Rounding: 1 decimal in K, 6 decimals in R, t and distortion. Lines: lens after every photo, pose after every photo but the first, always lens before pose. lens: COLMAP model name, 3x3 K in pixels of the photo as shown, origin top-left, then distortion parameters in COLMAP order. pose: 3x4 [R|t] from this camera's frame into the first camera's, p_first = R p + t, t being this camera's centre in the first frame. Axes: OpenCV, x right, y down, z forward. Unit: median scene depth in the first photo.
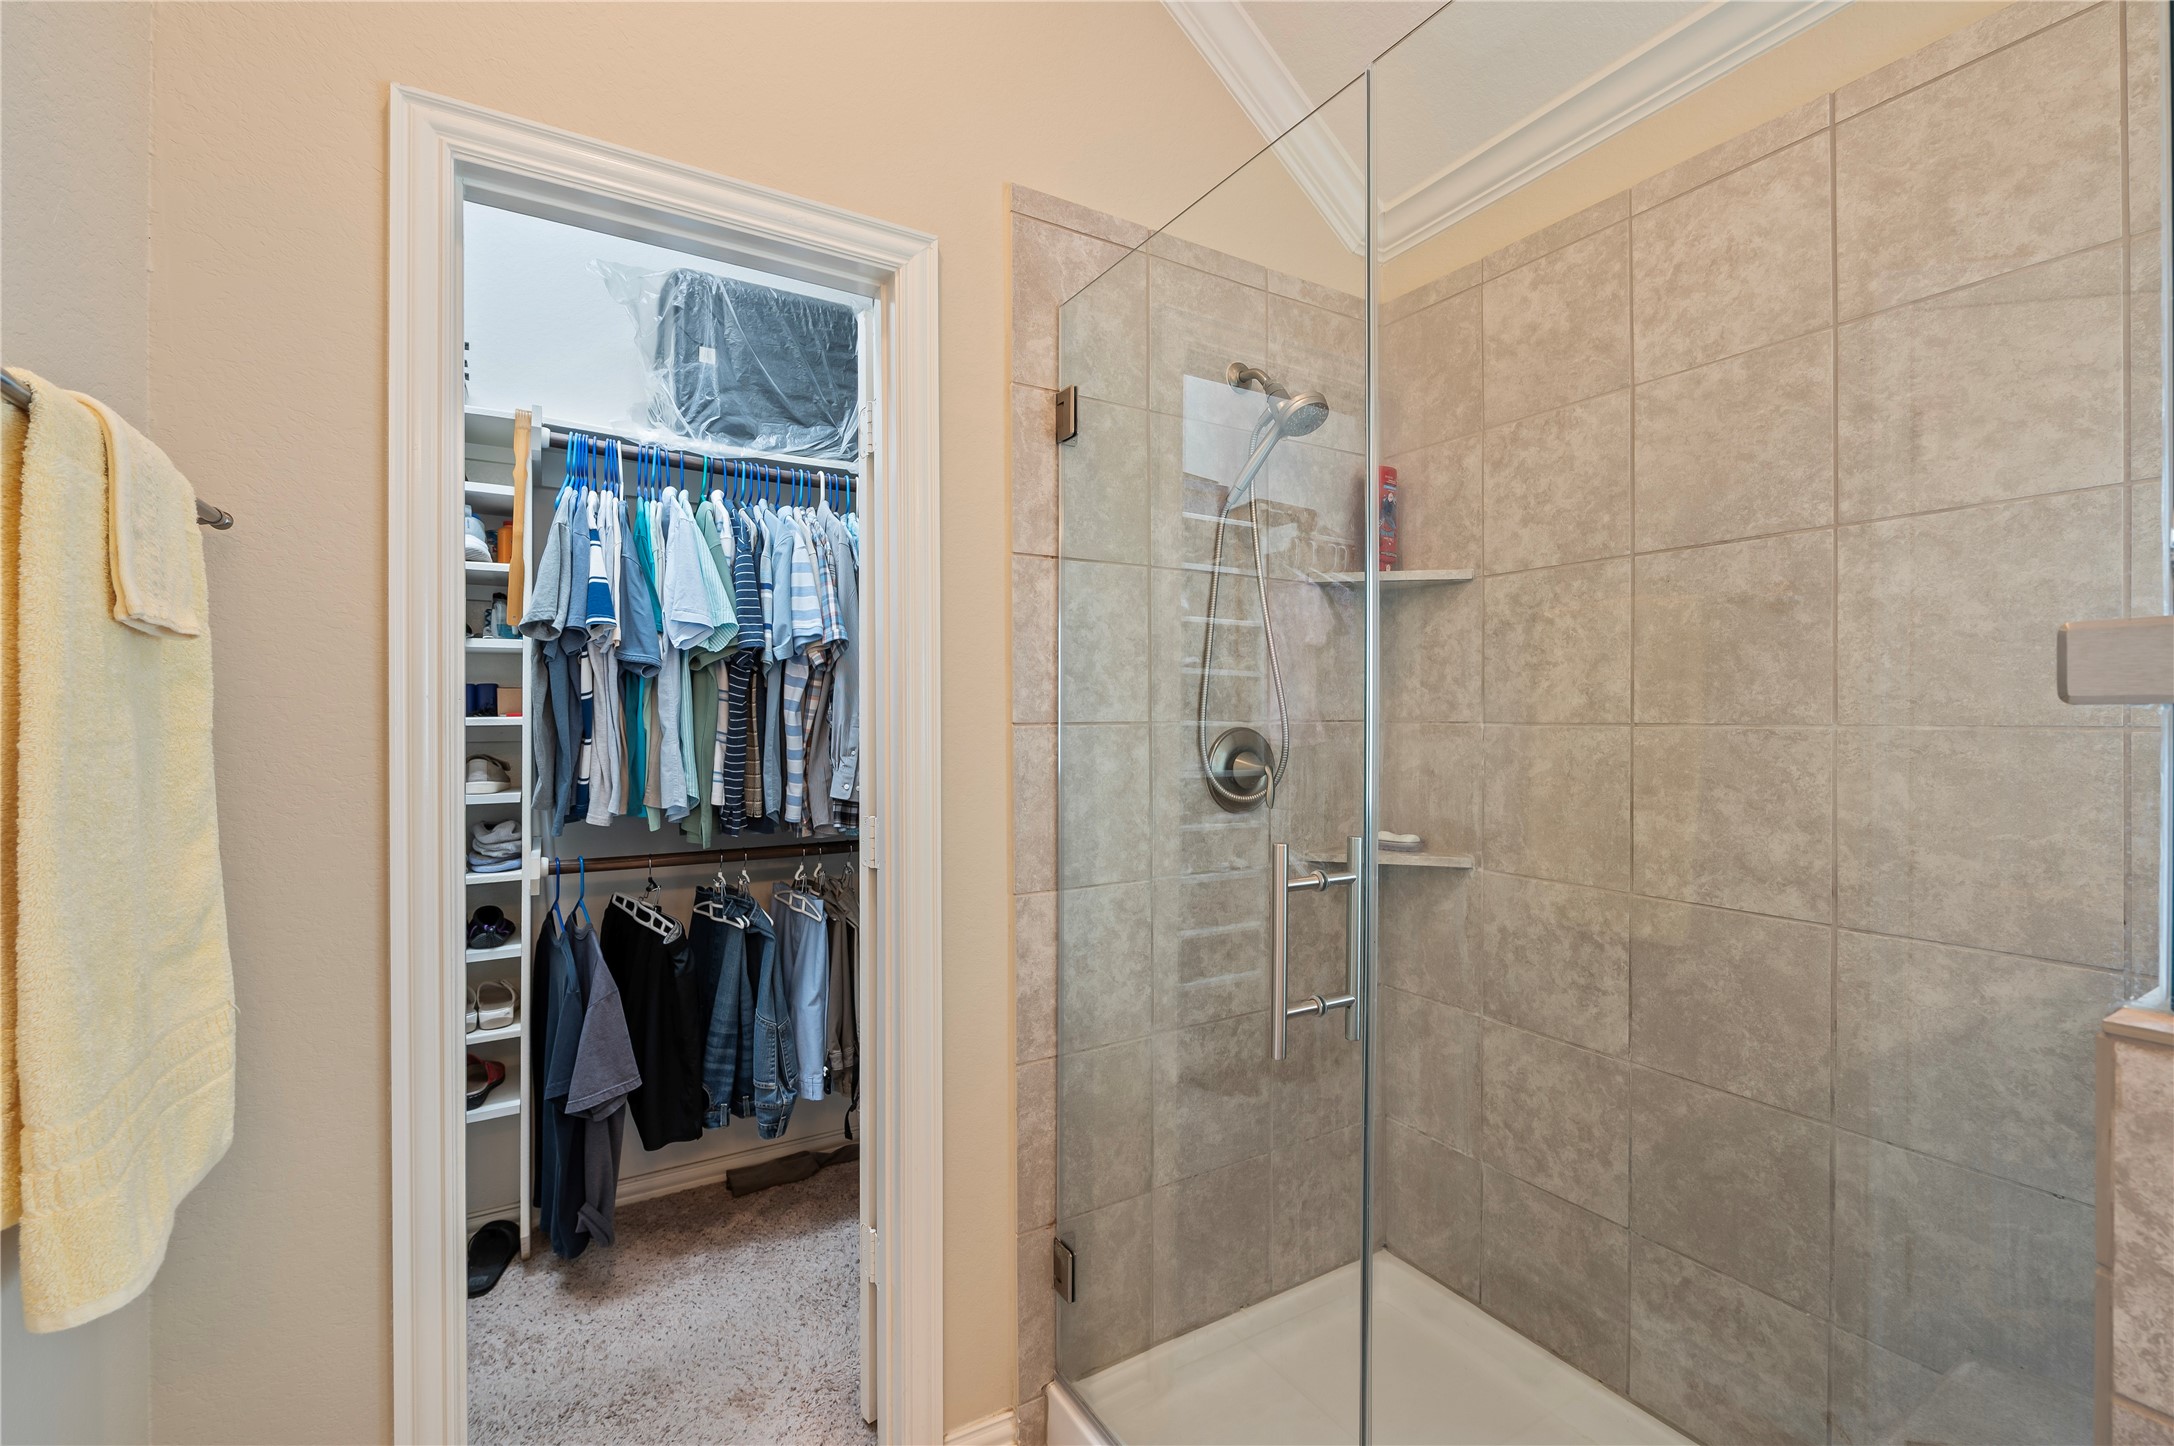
lens RADIAL K [[921.3, 0, 1104.9], [0, 921.3, 718.4], [0, 0, 1]] dist [-0.007749, -0.000135]
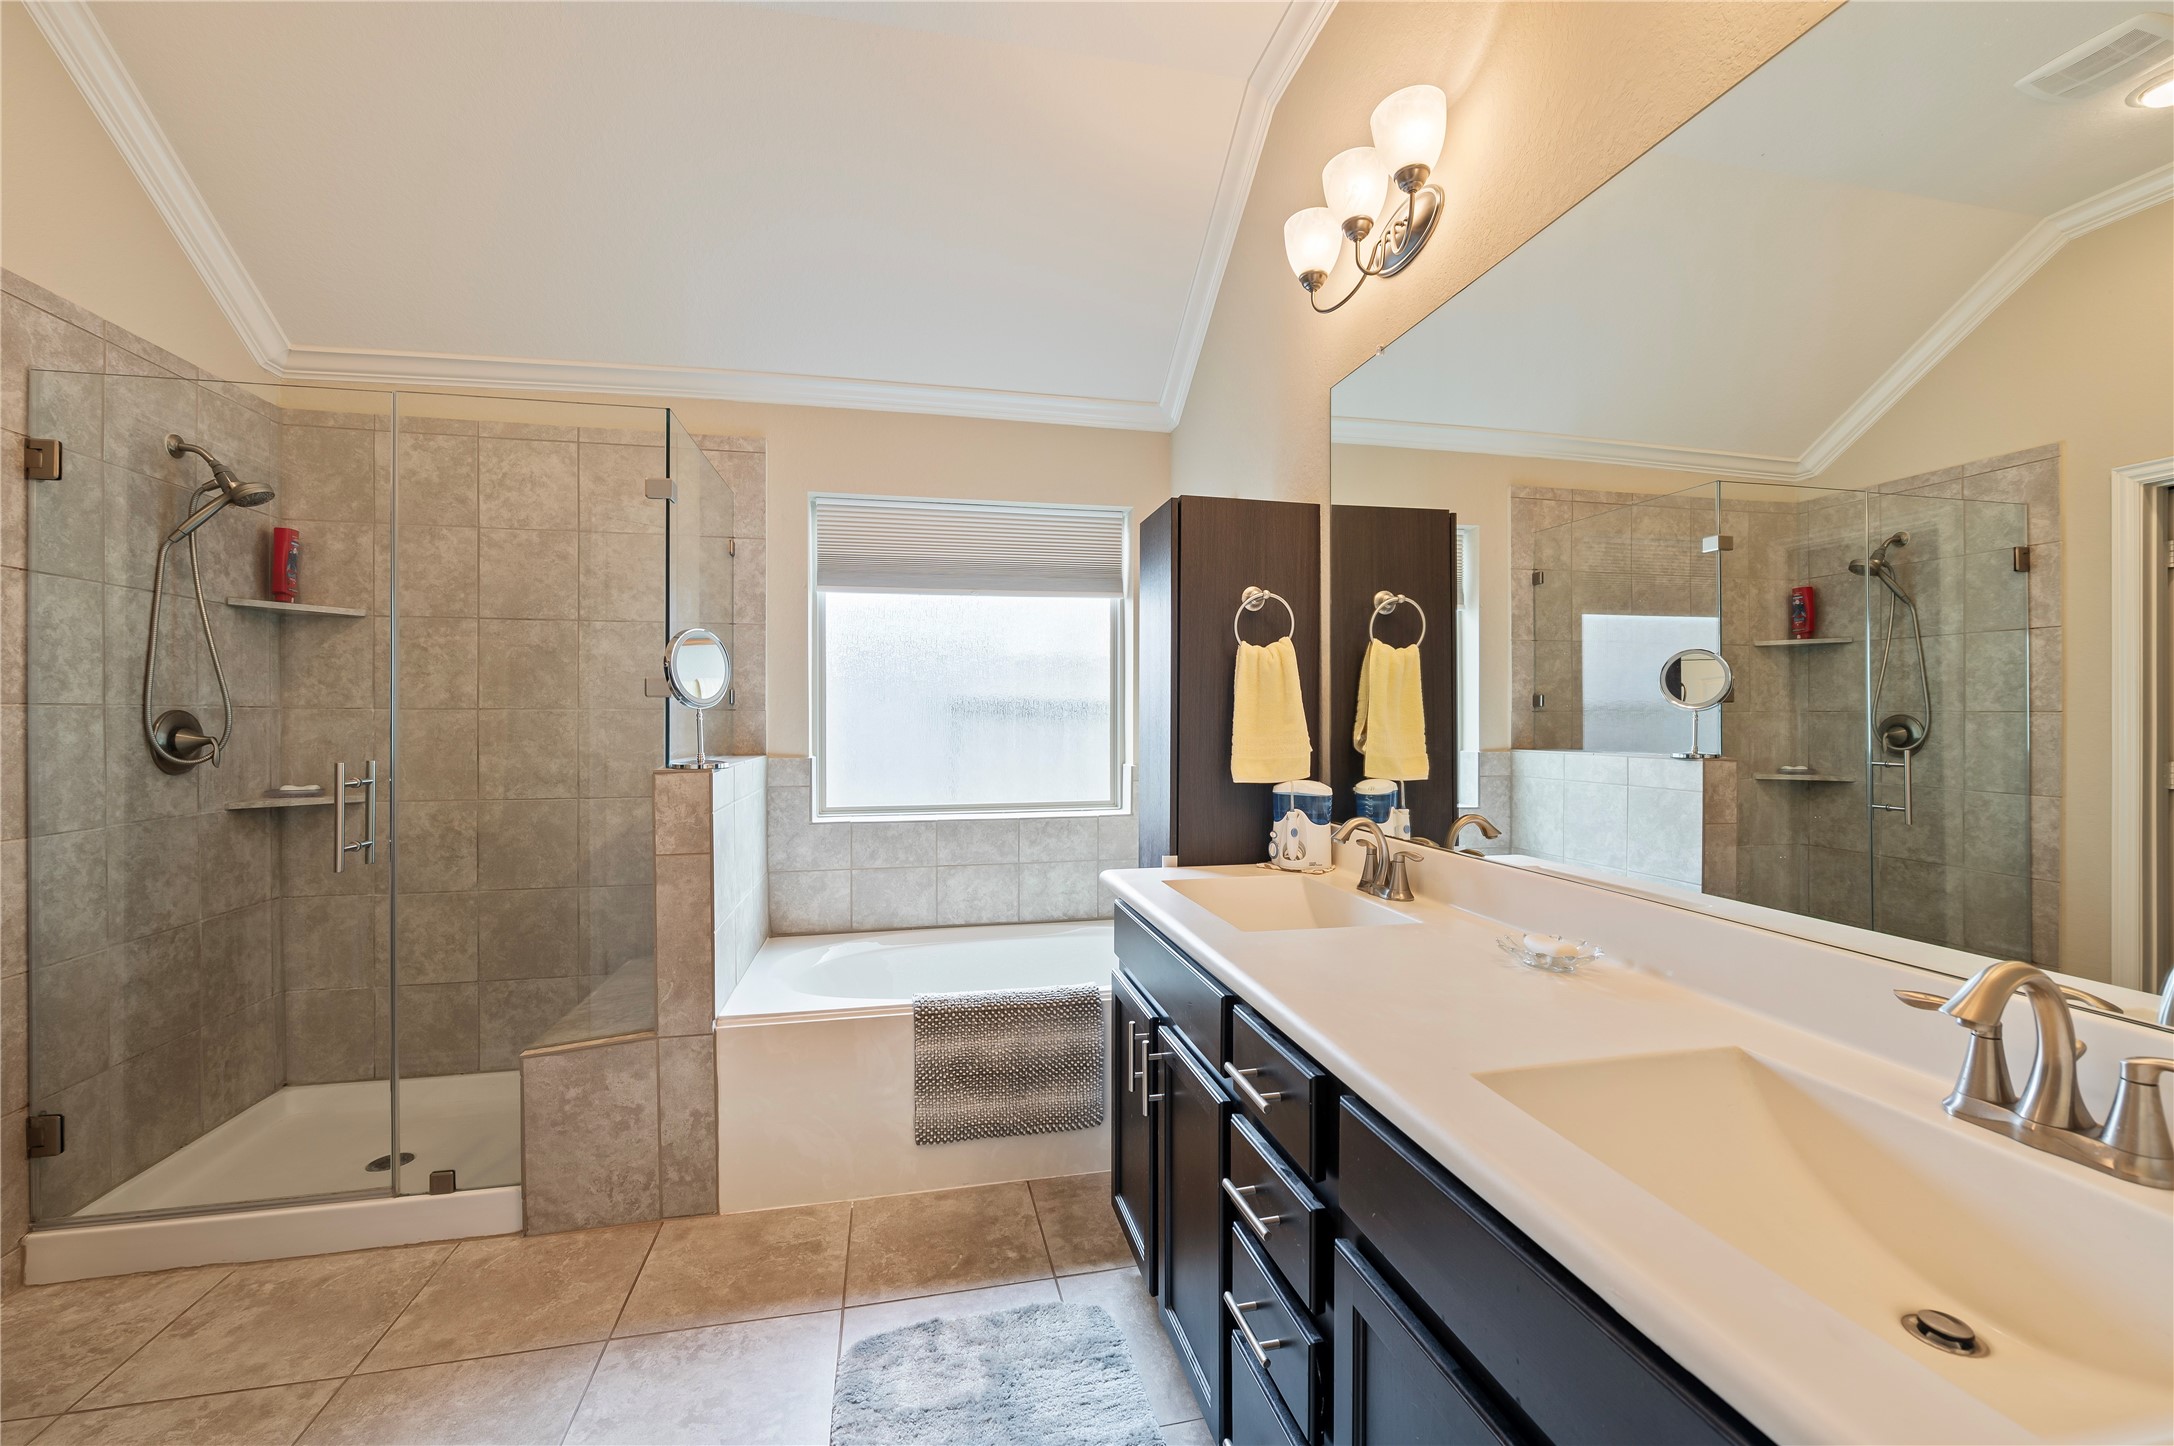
lens RADIAL K [[921.3, 0, 1103.9], [0, 921.3, 719.5], [0, 0, 1]] dist [-0.007749, -0.000135]
pose [[0.329261, 0.000663, 0.944239, -0.719733], [0.003147, 0.999993, -0.001799, 0.033023], [-0.944234, 0.003564, 0.329257, -0.761767]]
